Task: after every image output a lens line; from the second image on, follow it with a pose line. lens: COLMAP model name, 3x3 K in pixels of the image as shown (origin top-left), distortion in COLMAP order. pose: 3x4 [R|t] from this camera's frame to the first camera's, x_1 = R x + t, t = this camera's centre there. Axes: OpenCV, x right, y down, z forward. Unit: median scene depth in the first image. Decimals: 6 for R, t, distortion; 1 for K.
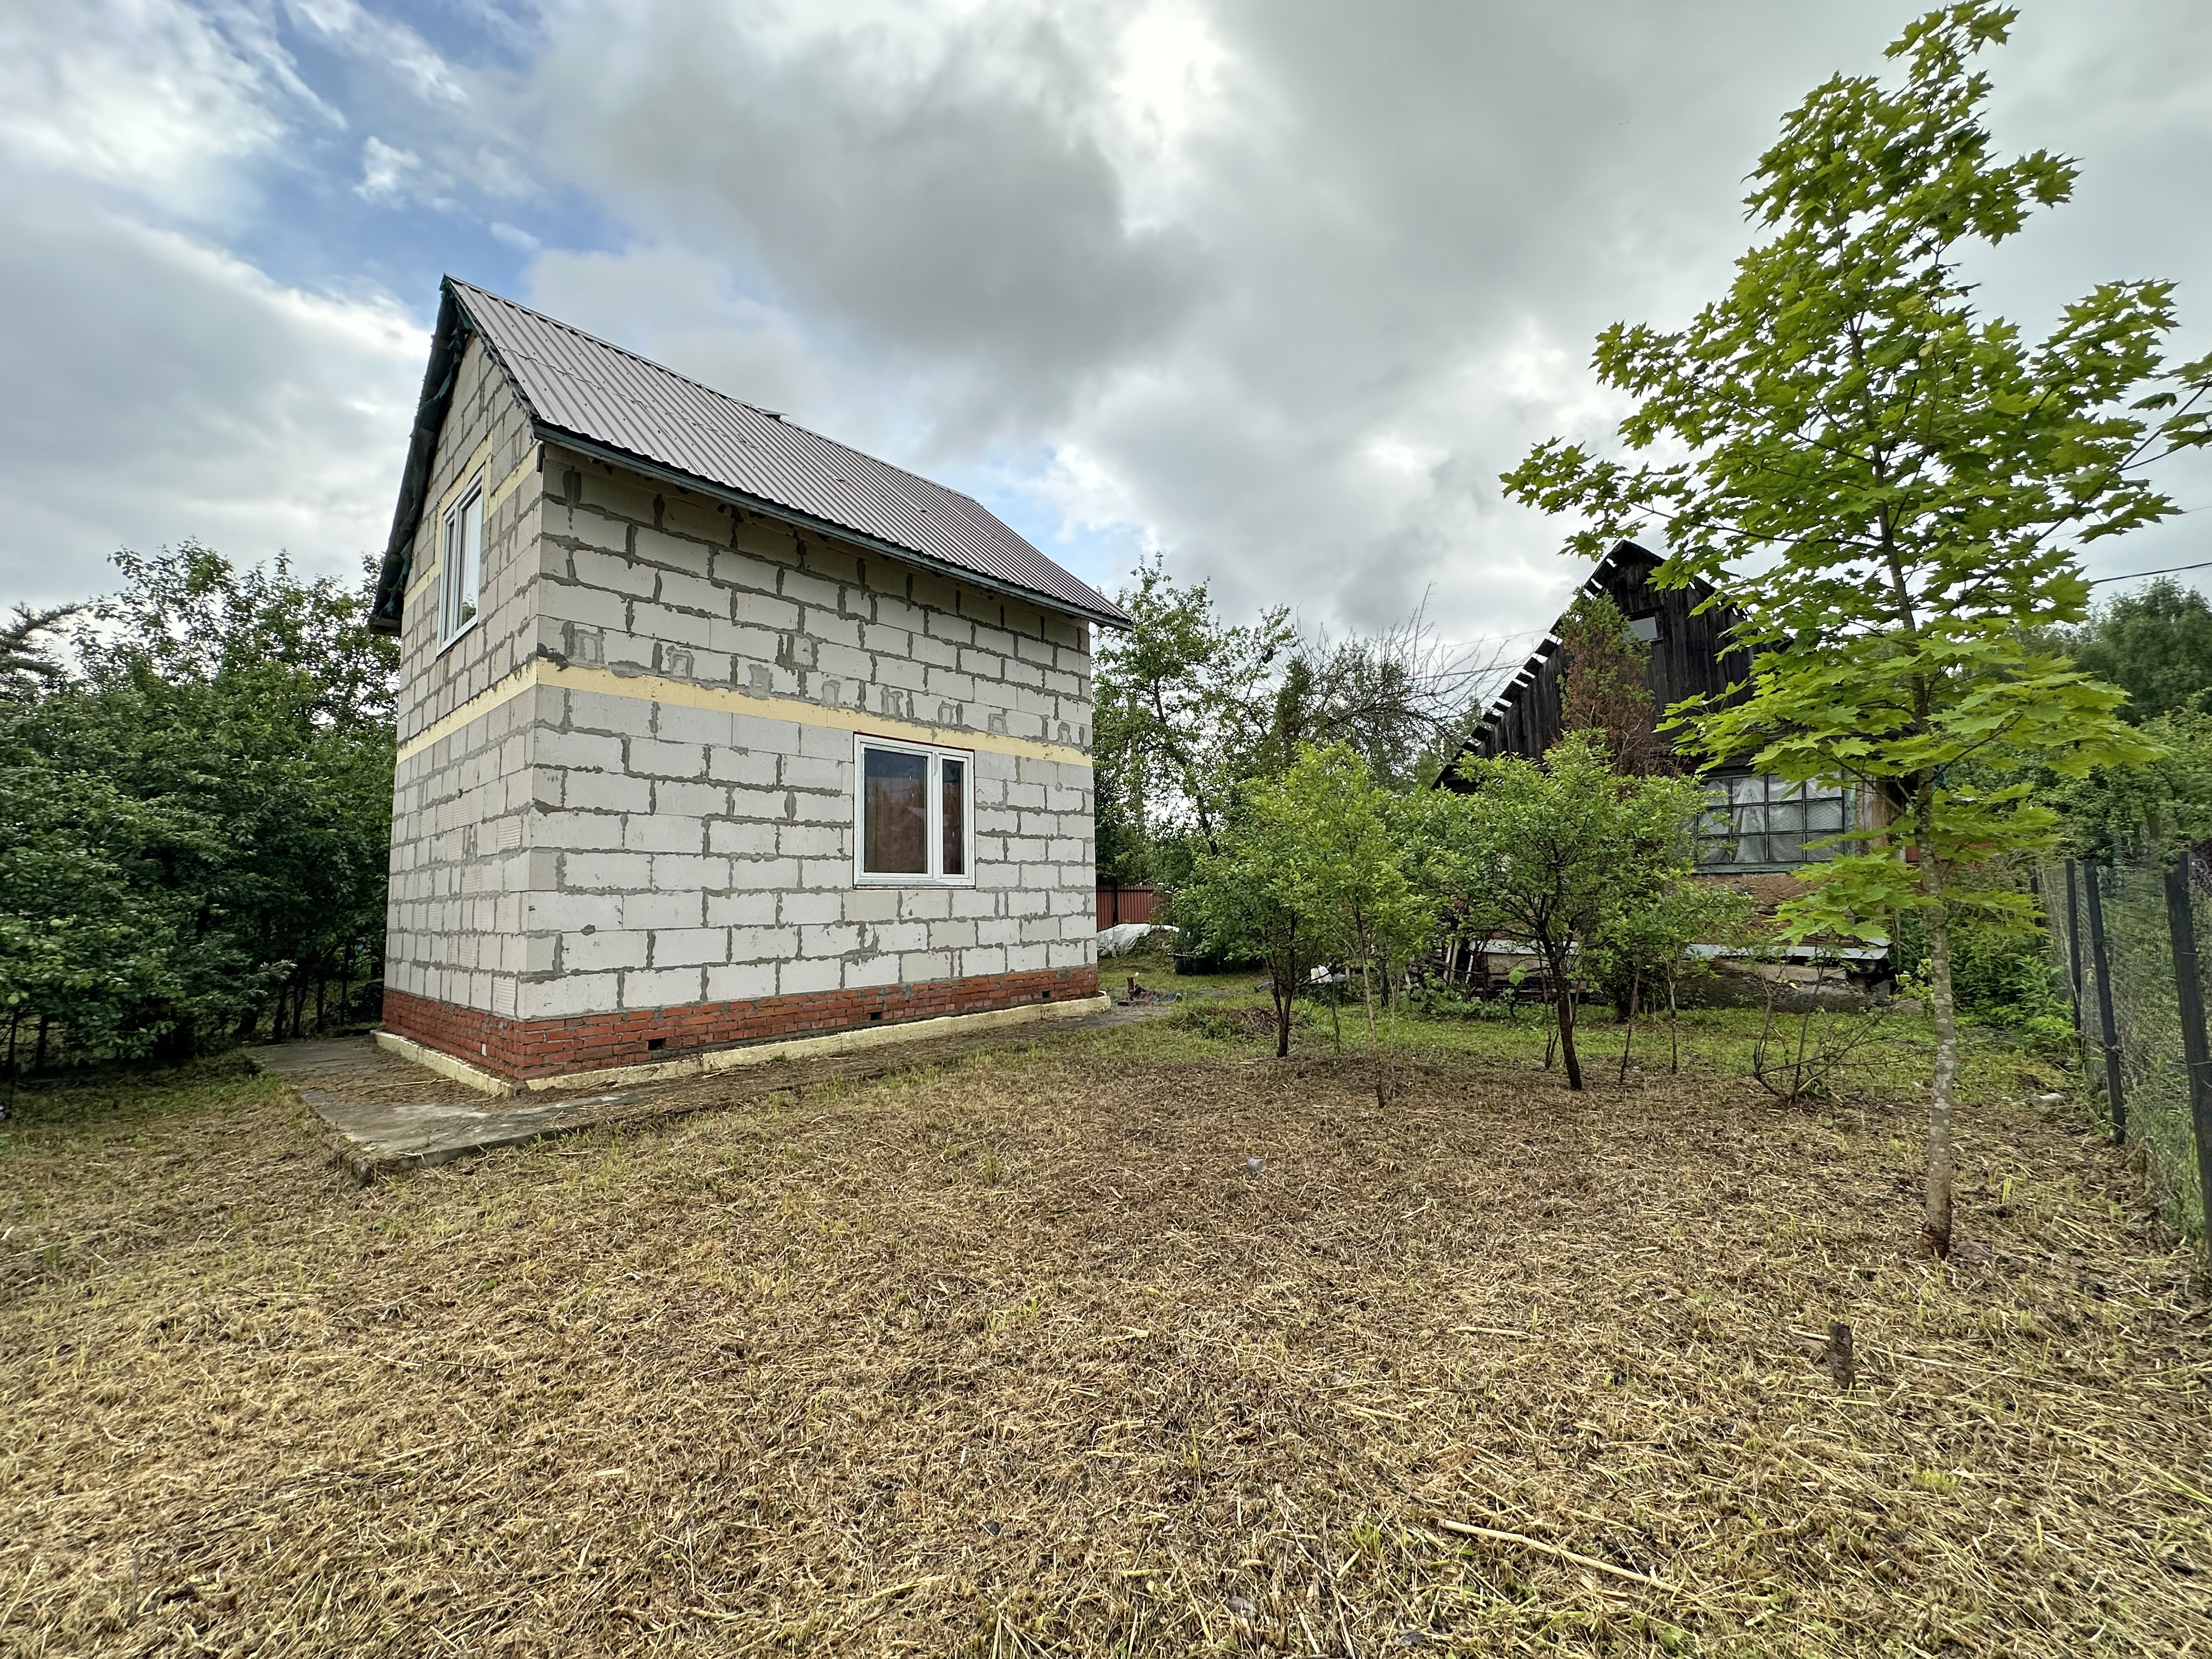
lens RADIAL K [[878.6, 0, 1103.1], [0, 878.6, 826.8], [0, 0, 1]] dist [-0.001599, 0.000429]
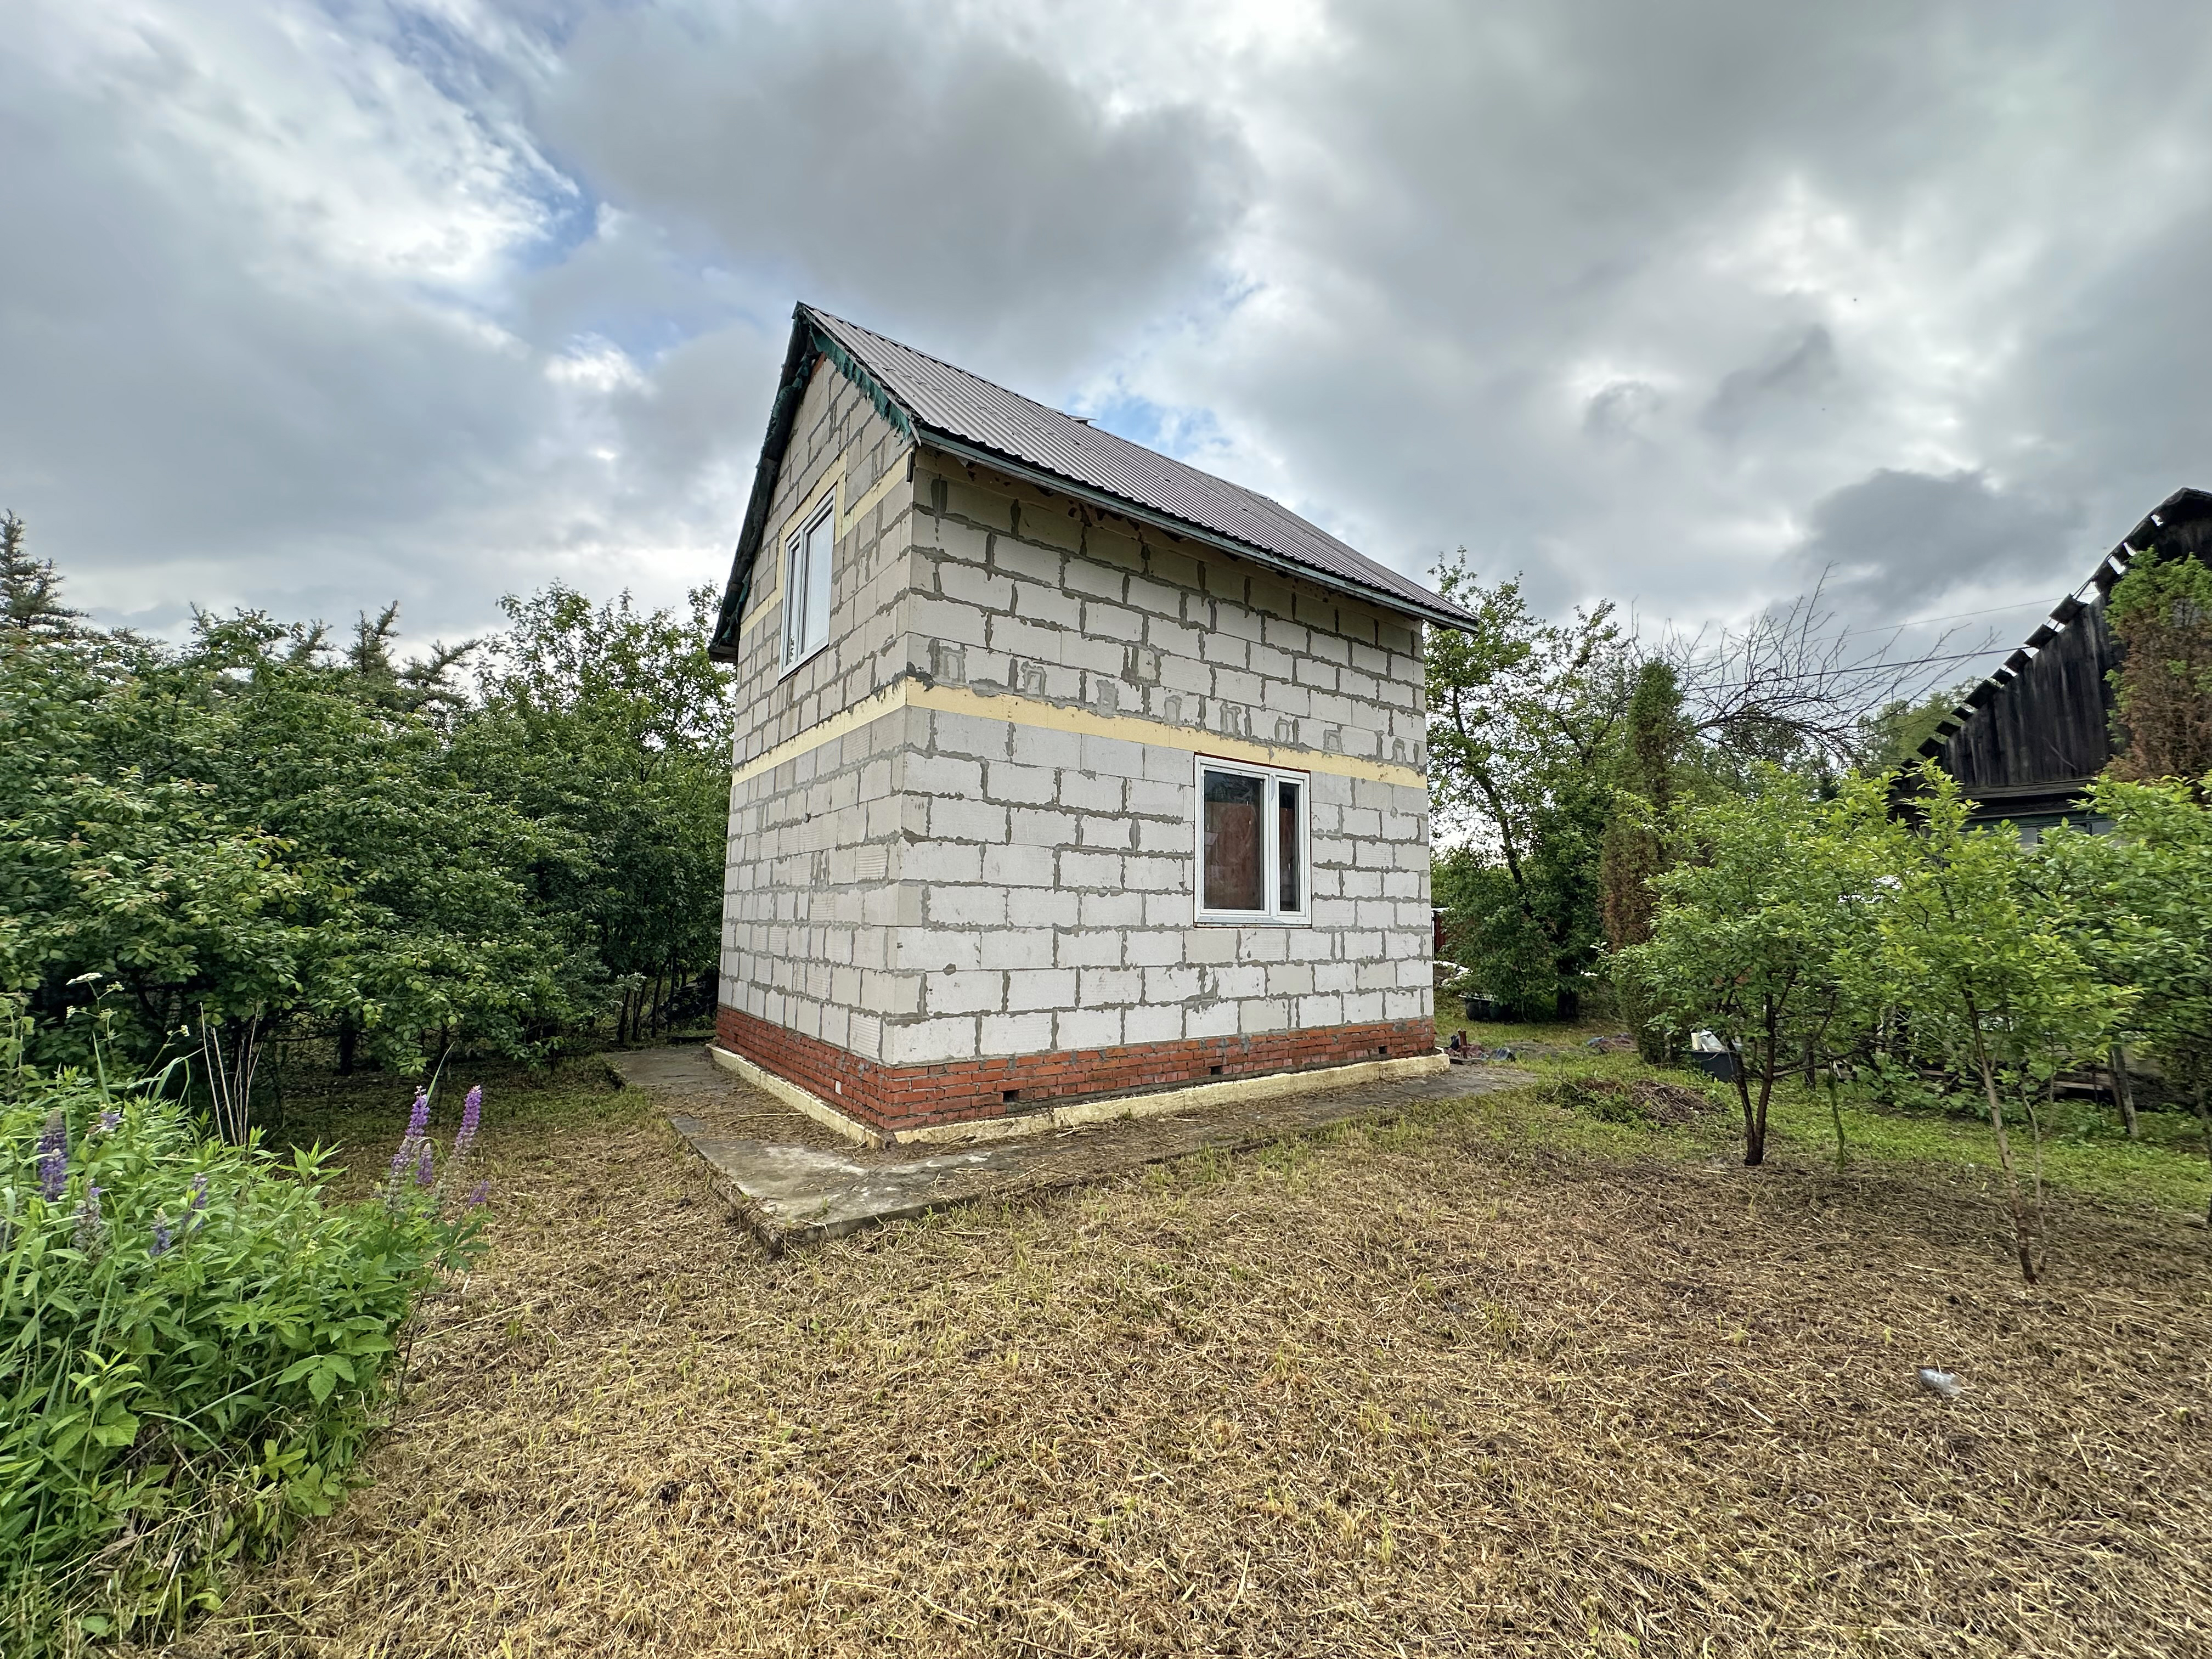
lens RADIAL K [[878.6, 0, 1104.4], [0, 878.6, 826.4], [0, 0, 1]] dist [-0.001599, 0.000429]
pose [[0.976775, 0.011679, -0.213950, -0.177684], [-0.015280, 0.999768, -0.015188, -0.016692], [0.213723, 0.018104, 0.976726, 0.098136]]
